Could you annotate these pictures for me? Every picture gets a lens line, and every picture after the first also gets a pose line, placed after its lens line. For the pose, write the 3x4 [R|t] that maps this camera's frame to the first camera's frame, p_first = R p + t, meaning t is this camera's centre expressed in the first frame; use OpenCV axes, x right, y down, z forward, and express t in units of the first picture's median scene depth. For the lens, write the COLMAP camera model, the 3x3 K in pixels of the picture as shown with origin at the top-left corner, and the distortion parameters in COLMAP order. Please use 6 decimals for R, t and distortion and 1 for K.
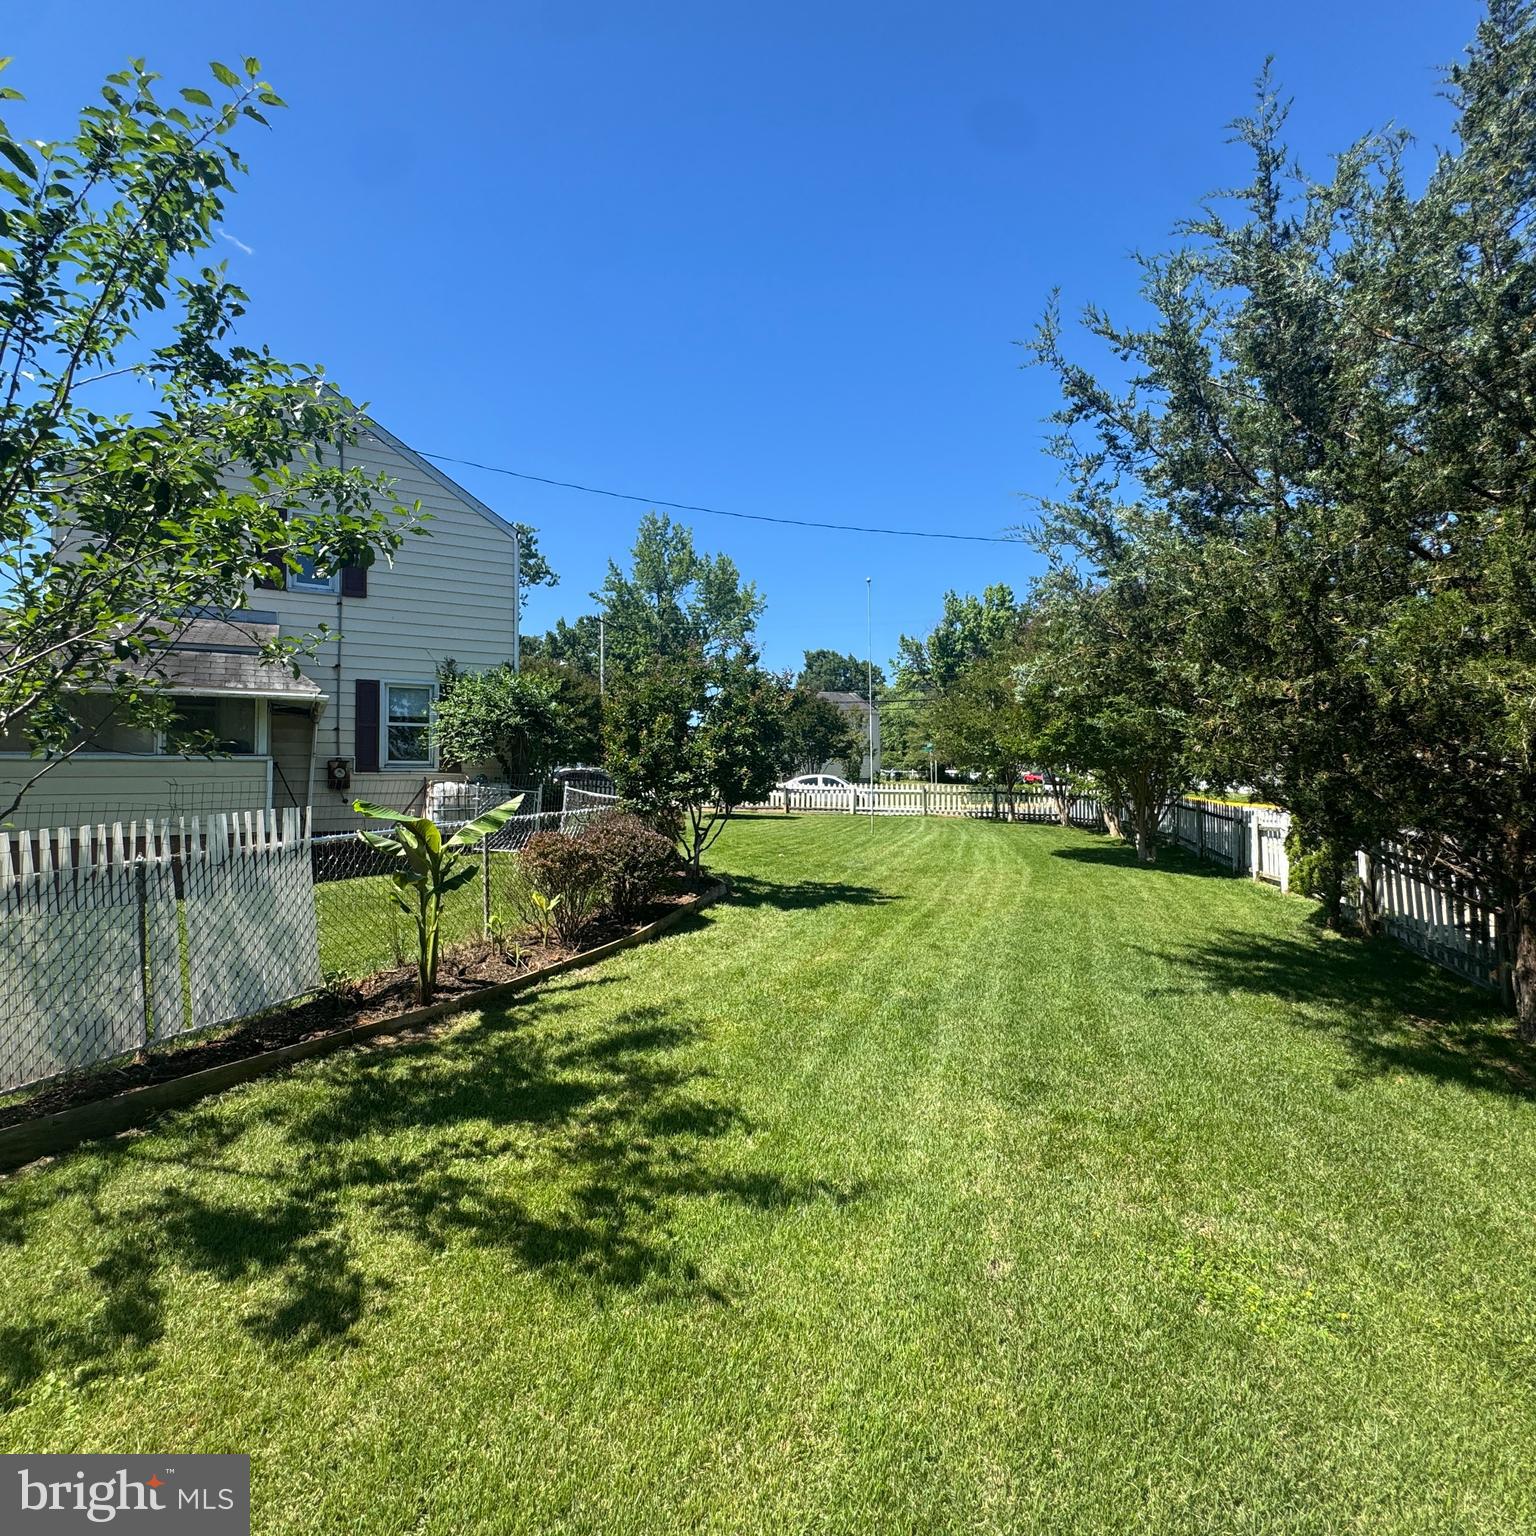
lens RADIAL K [[818.5, 0, 768.9], [0, 818.5, 767.5], [0, 0, 1]] dist [0.003717, 0.001079]
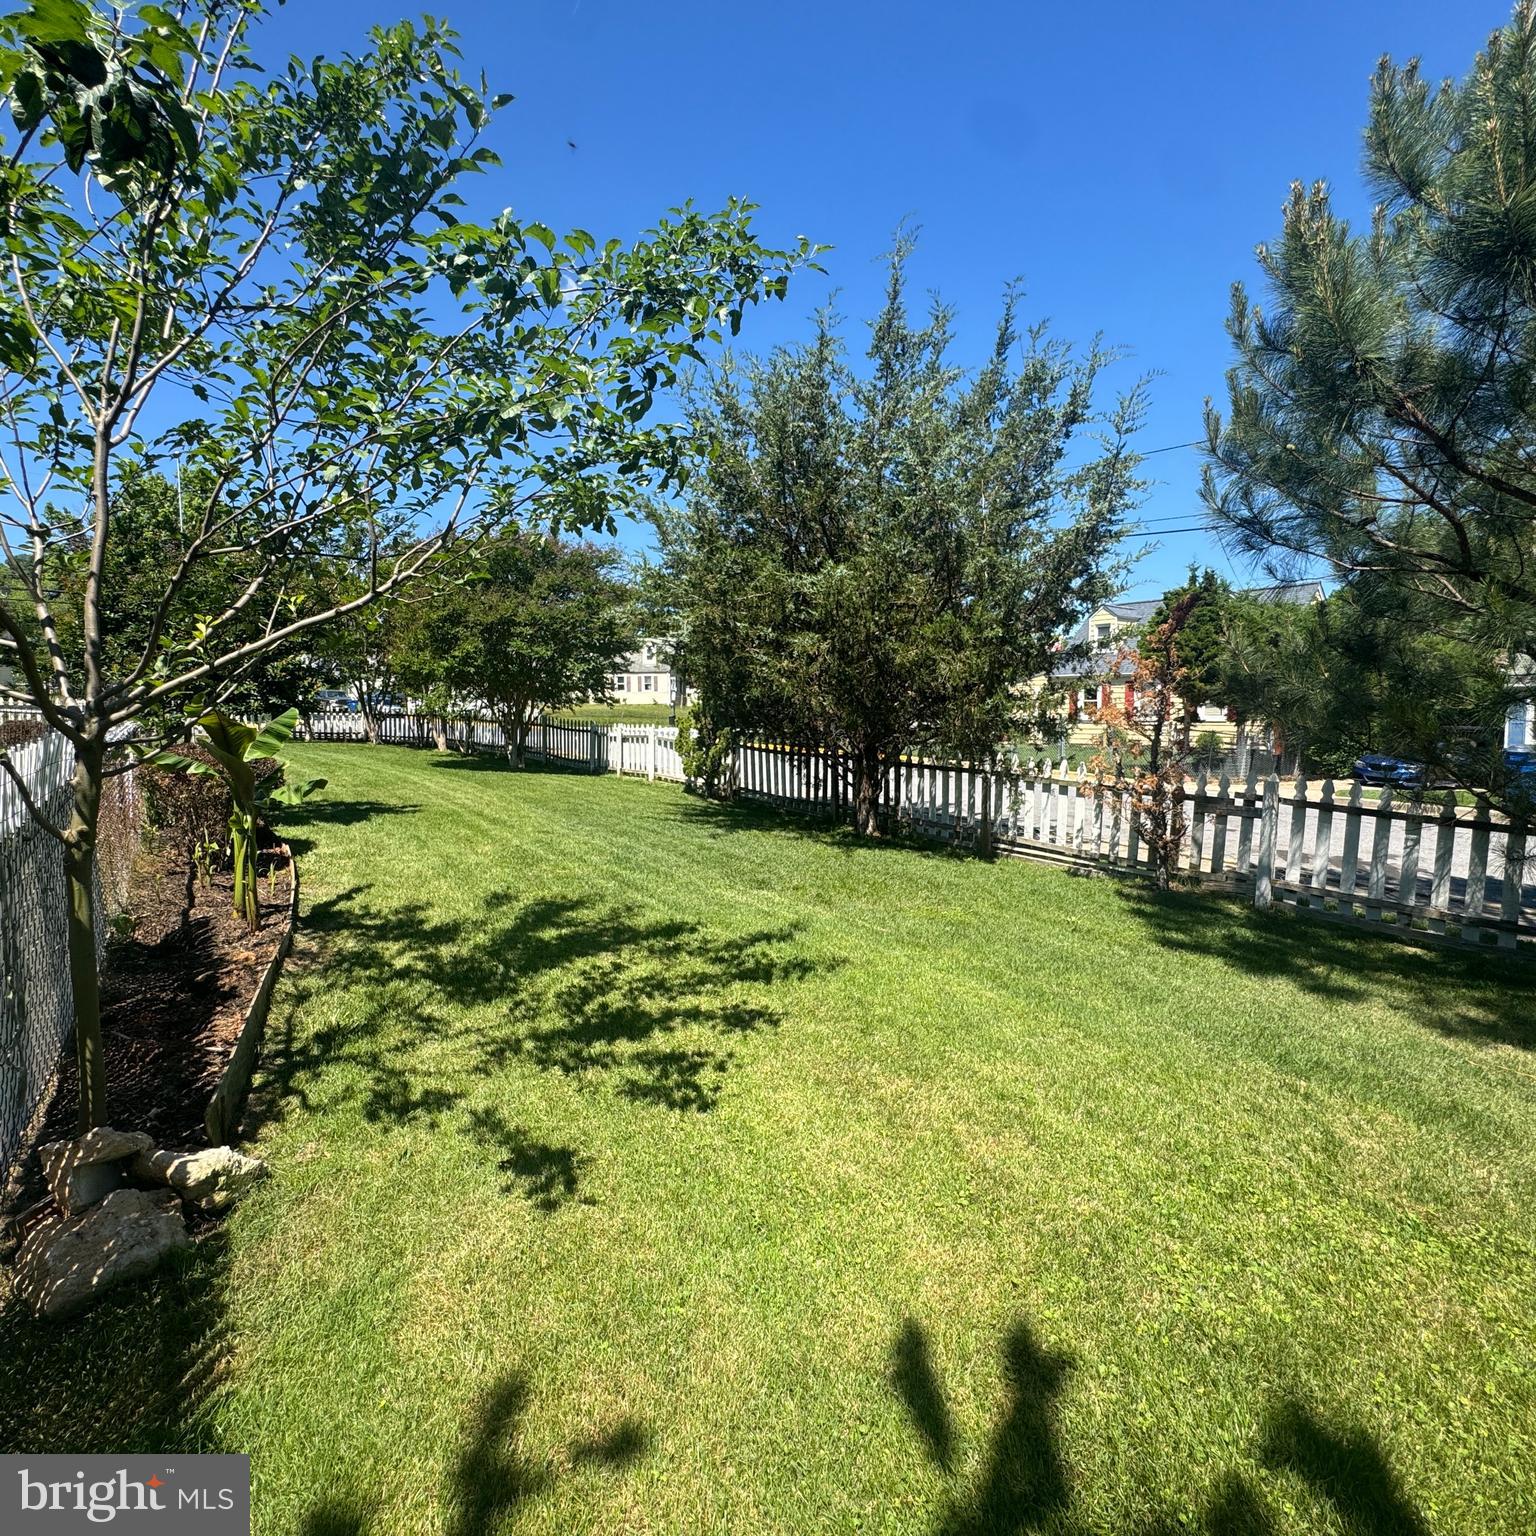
lens RADIAL K [[818.5, 0, 769.4], [0, 818.5, 770.5], [0, 0, 1]] dist [0.003717, 0.001079]
pose [[0.584767, -0.054206, 0.809388, -0.361811], [-0.026845, 0.995925, 0.086093, 0.007284], [-0.810757, -0.072073, 0.580929, 0.011493]]
